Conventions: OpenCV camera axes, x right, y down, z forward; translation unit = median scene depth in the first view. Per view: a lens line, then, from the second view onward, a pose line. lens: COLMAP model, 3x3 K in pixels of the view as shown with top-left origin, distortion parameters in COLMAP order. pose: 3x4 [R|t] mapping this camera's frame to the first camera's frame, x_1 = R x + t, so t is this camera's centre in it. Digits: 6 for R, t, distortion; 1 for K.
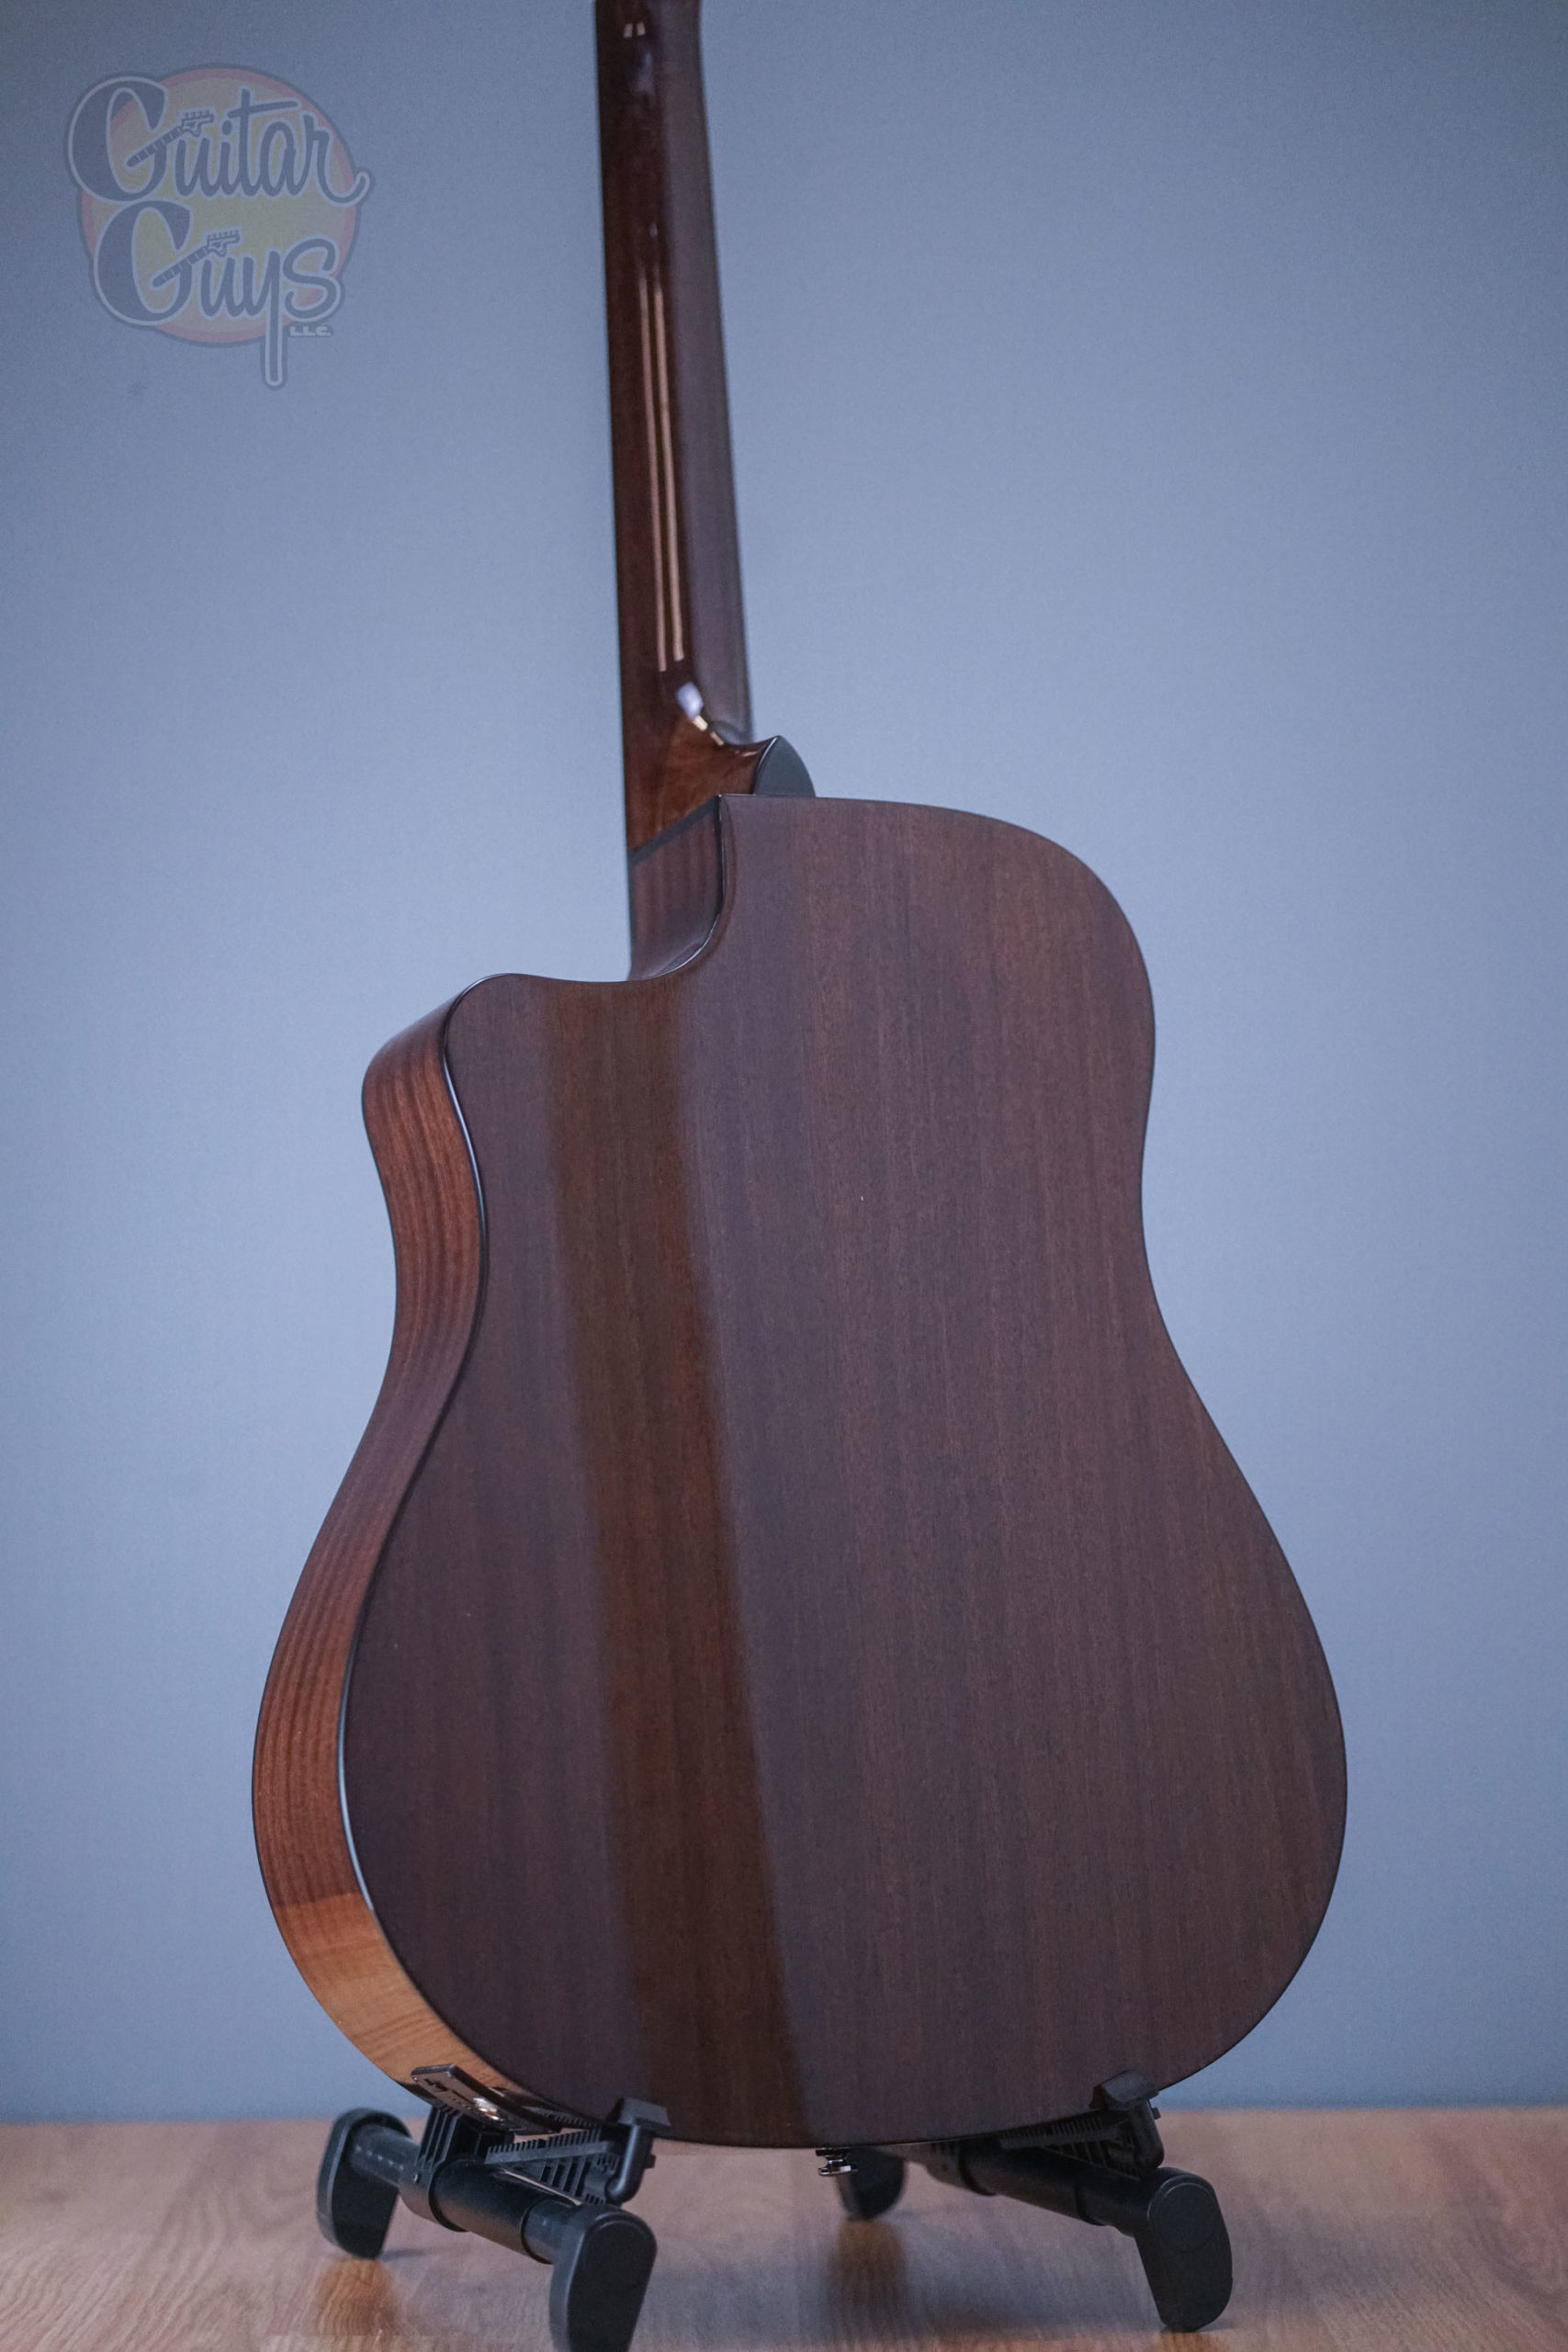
lens RADIAL K [[5708.1, 0, 784.0], [0, 5708.1, 1176.0], [0, 0, 1]] dist [0.389188, -4.710354]
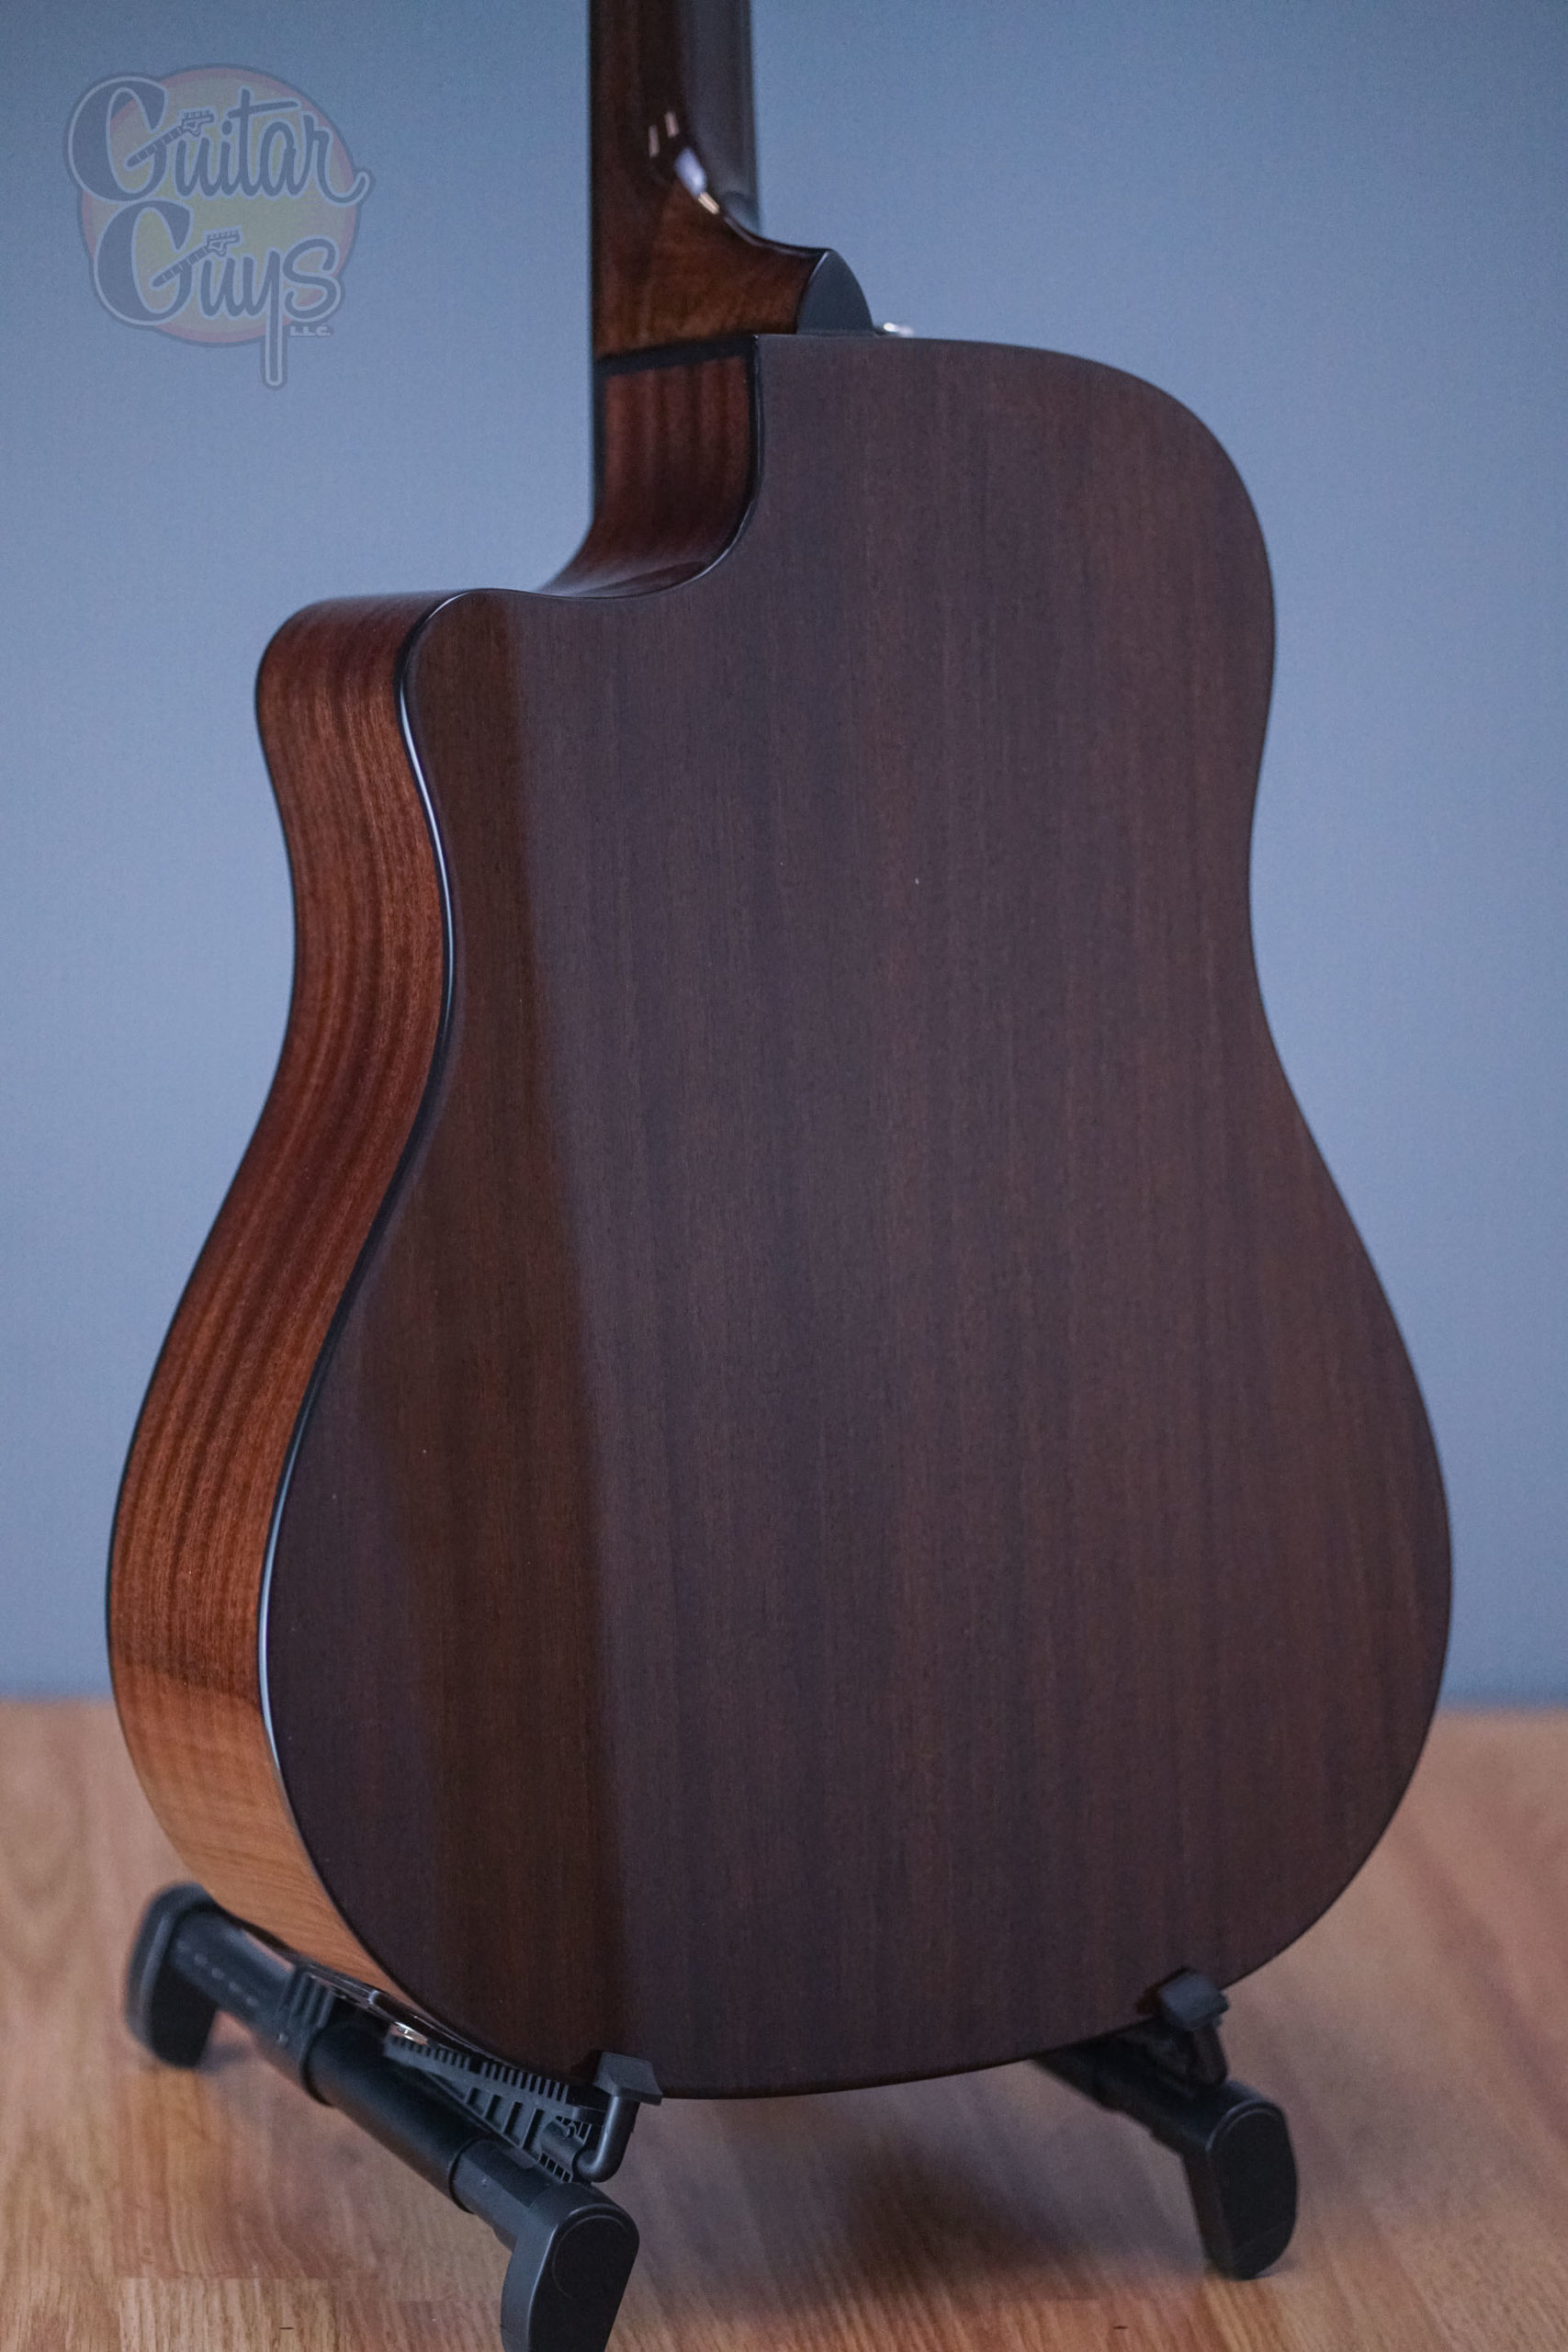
lens RADIAL K [[5708.1, 0, 784.0], [0, 5708.1, 1176.0], [0, 0, 1]] dist [0.389188, -4.710354]
pose [[0.990055, 0.028148, 0.137833, -0.110462], [-0.060240, 0.970232, 0.234565, -0.138702], [-0.127128, -0.240535, 0.962279, 0.247334]]
